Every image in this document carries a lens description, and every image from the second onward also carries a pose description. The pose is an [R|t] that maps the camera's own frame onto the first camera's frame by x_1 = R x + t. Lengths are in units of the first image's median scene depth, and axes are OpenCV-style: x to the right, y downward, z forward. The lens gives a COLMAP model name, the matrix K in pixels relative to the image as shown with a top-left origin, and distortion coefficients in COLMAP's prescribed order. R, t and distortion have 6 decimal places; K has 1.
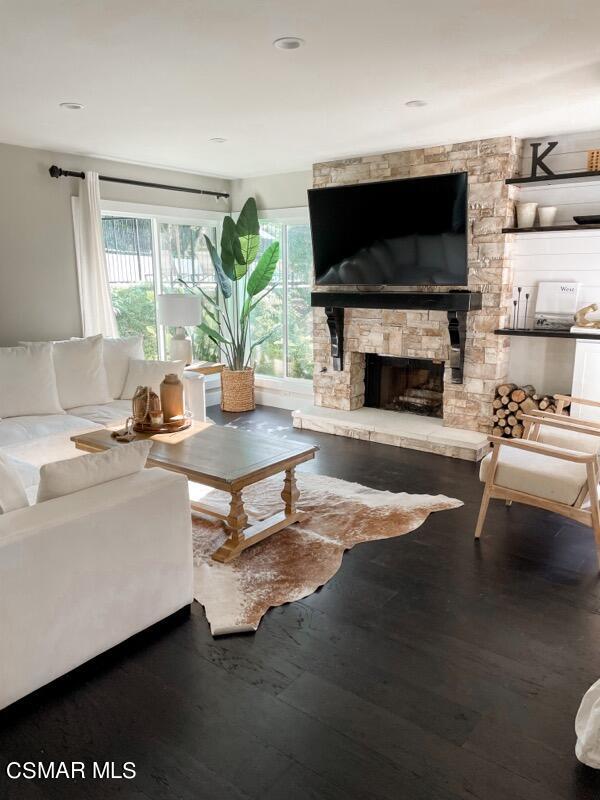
lens RADIAL K [[601.7, 0, 297.3], [0, 601.7, 401.6], [0, 0, 1]] dist [0.040888, -0.010410]
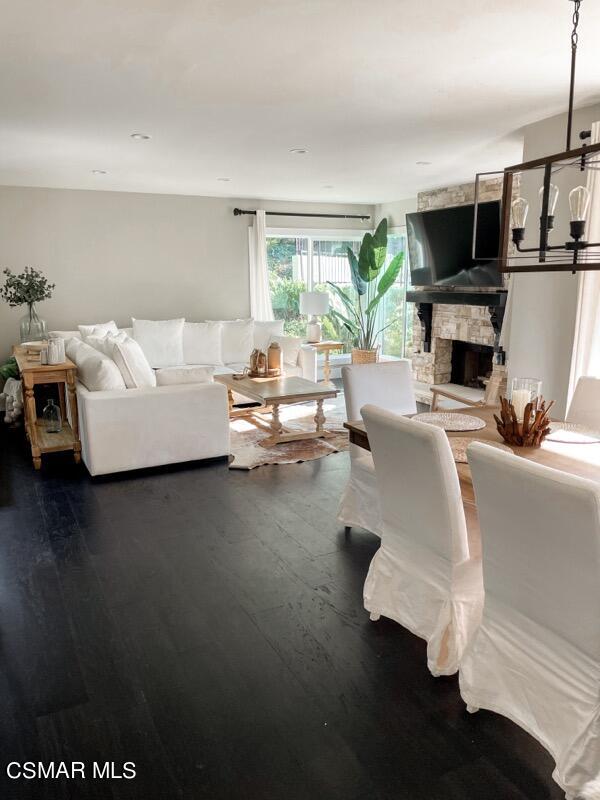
lens RADIAL K [[601.7, 0, 296.6], [0, 601.7, 399.5], [0, 0, 1]] dist [0.040888, -0.010410]
pose [[0.907392, 0.084467, -0.411709, 0.373694], [-0.085635, 0.996204, 0.015647, 0.055048], [0.411468, 0.021059, 0.911181, -0.297436]]
